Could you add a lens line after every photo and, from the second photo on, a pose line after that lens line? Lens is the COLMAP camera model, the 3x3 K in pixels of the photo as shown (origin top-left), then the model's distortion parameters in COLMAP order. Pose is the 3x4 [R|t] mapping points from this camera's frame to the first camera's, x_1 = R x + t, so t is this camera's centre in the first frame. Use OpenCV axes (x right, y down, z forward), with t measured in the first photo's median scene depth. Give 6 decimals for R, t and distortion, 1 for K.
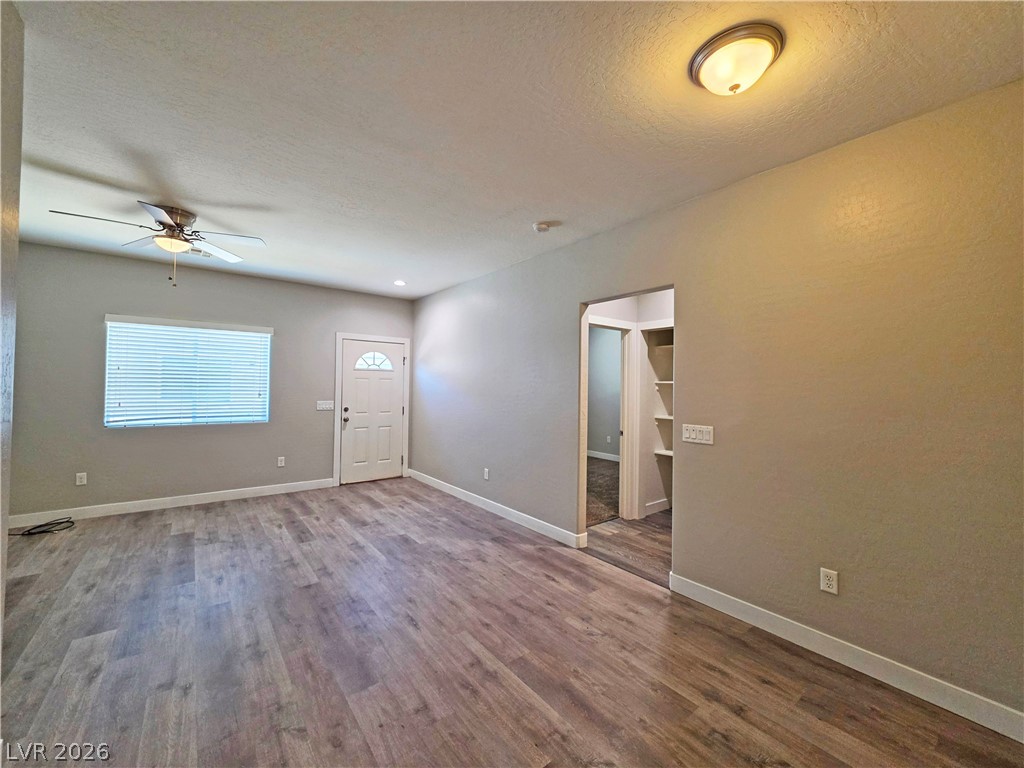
lens RADIAL K [[411.4, 0, 510.3], [0, 411.4, 380.2], [0, 0, 1]] dist [-0.006644, 0.002425]
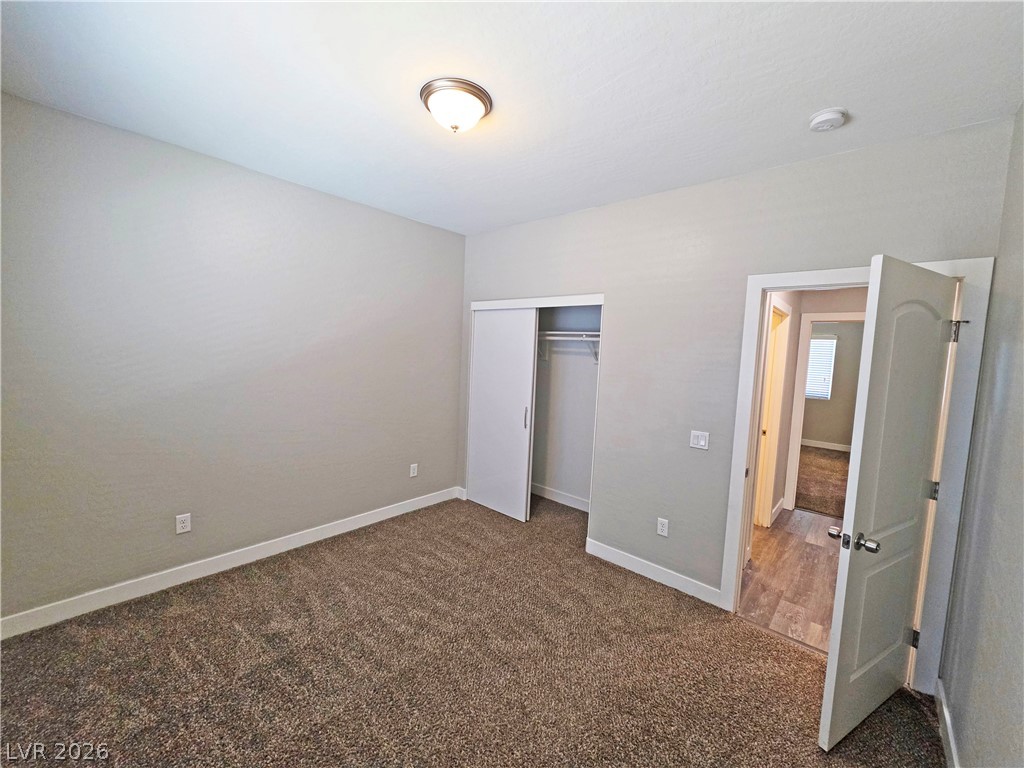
lens RADIAL K [[411.4, 0, 512.1], [0, 411.4, 382.1], [0, 0, 1]] dist [-0.006644, 0.002425]
pose [[-0.179849, -0.098440, 0.978756, -0.254598], [-0.056300, 0.994379, 0.089666, -0.031528], [-0.982082, -0.038978, -0.184380, 1.726662]]
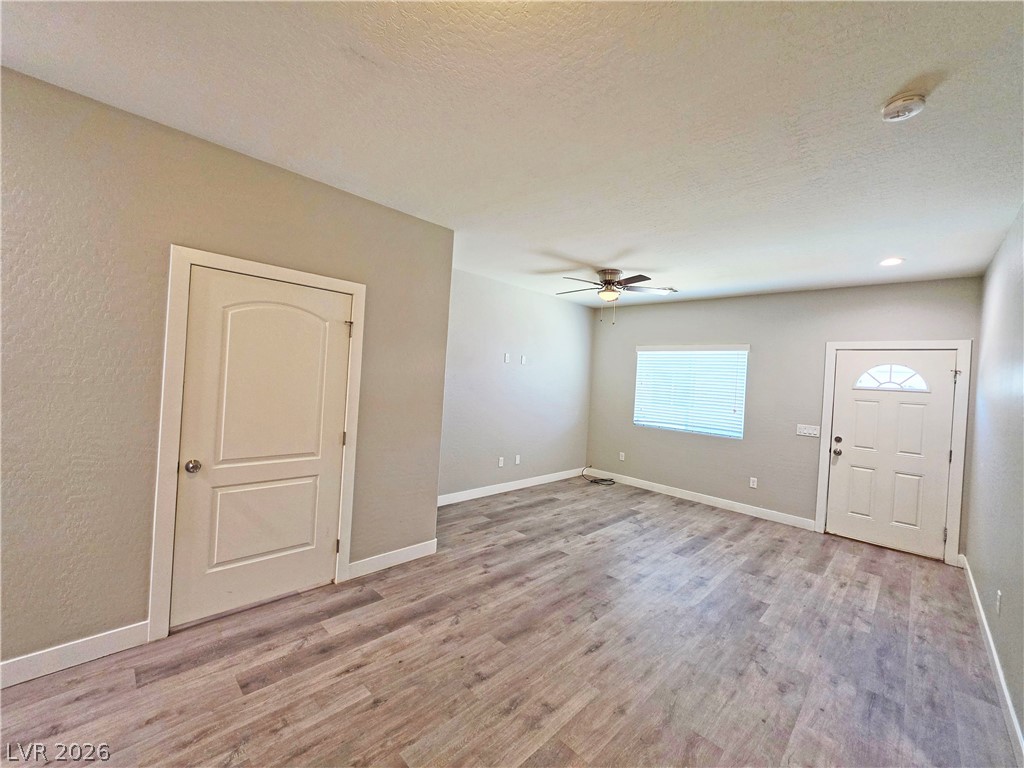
lens RADIAL K [[411.4, 0, 510.9], [0, 411.4, 378.9], [0, 0, 1]] dist [-0.006644, 0.002425]
pose [[0.128882, -0.003375, -0.991654, 0.457629], [-0.043038, 0.999033, -0.008994, -0.015187], [0.990726, 0.043838, 0.128612, 0.434345]]
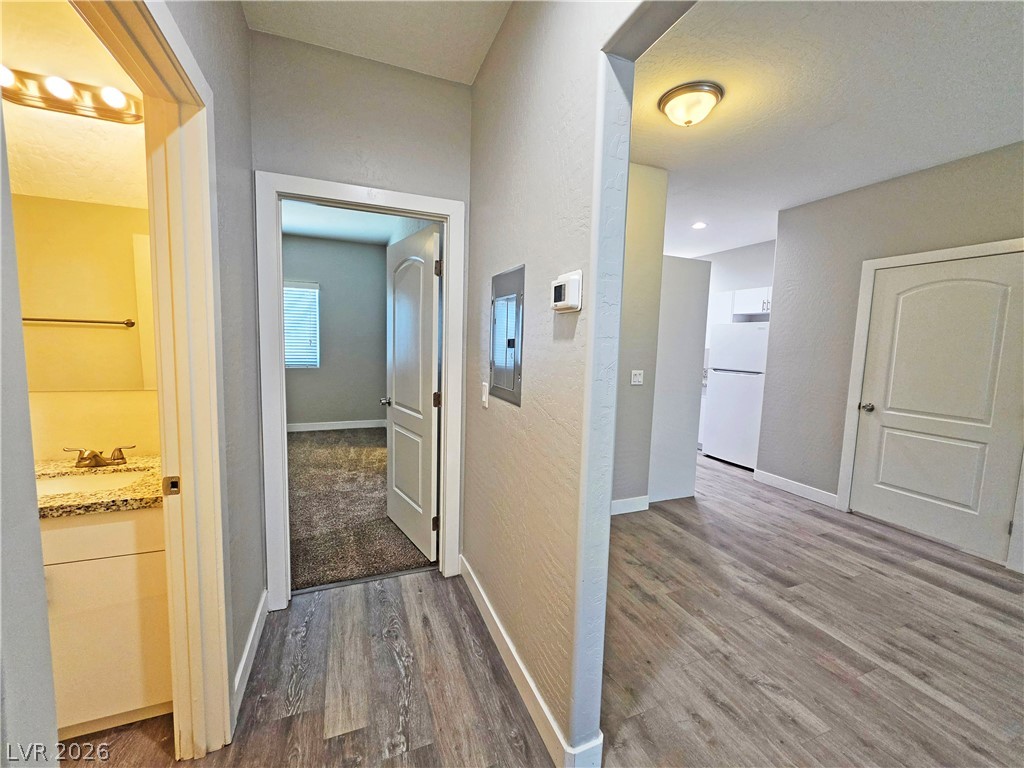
lens RADIAL K [[411.4, 0, 512.0], [0, 411.4, 381.0], [0, 0, 1]] dist [-0.006644, 0.002425]
pose [[-0.961996, -0.066836, 0.264759, 0.306826], [-0.045519, 0.995267, 0.085854, 0.031044], [-0.269244, 0.070539, -0.960485, 1.124968]]
